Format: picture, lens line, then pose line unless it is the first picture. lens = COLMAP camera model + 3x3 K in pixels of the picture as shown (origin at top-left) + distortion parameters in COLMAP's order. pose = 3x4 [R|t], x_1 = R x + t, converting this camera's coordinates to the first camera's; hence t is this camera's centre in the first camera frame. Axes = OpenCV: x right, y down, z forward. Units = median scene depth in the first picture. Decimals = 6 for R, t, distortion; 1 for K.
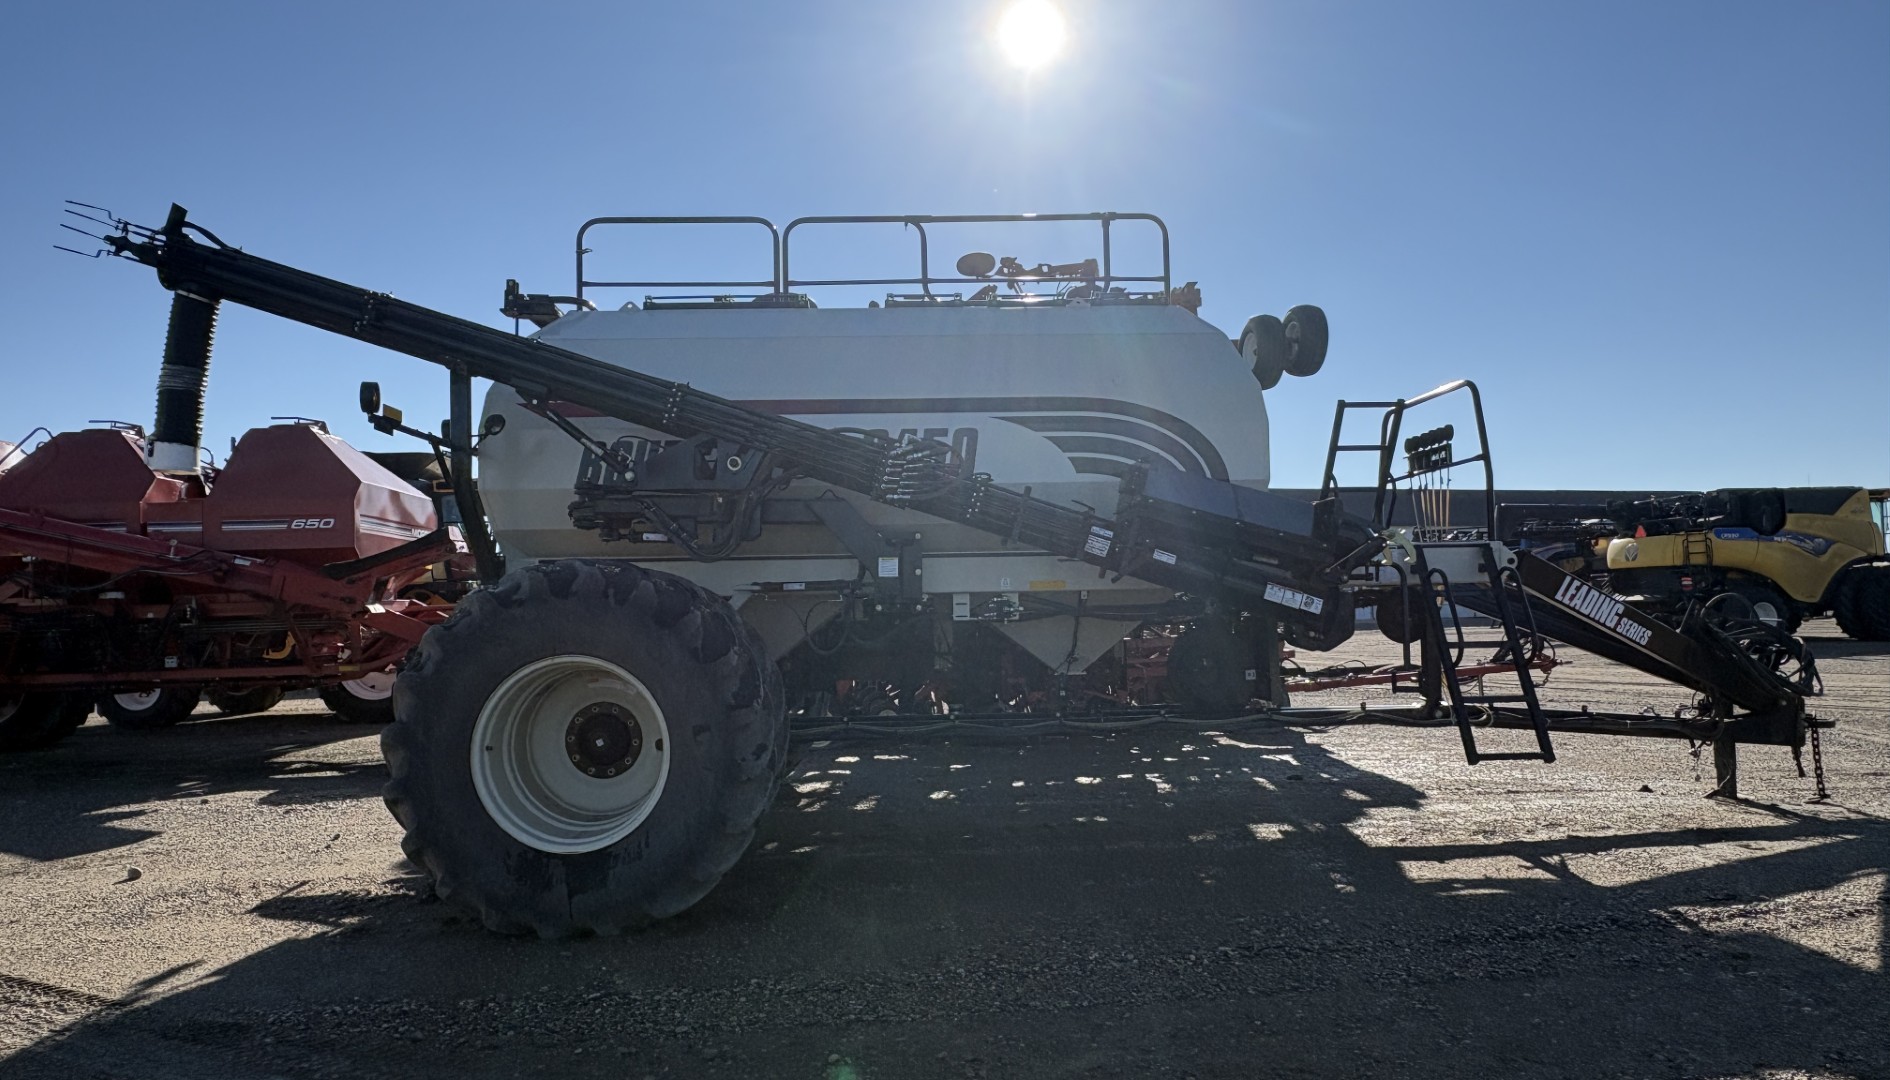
lens RADIAL K [[1189.5, 0, 945.0], [0, 1189.5, 540.0], [0, 0, 1]] dist [-0.001700, -0.000647]
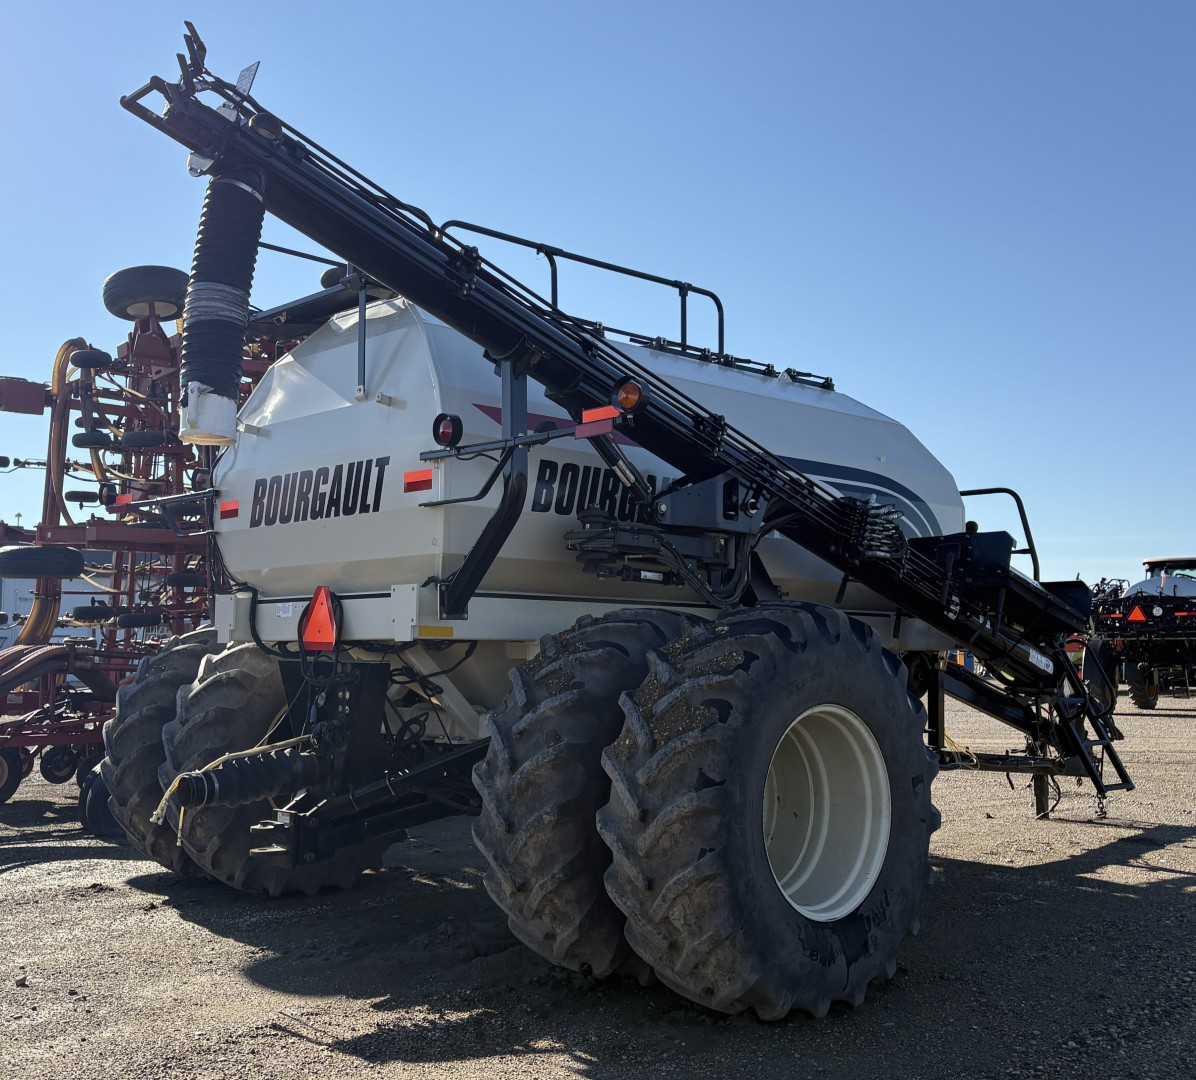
lens RADIAL K [[1300.6, 0, 596.6], [0, 1300.6, 466.4], [0, 0, 1]] dist [0.088837, 0.003684]
pose [[0.765585, 0.117839, 0.632451, -0.754876], [-0.063226, 0.992104, -0.108314, 0.020749], [-0.640221, 0.042936, 0.766990, 0.196045]]
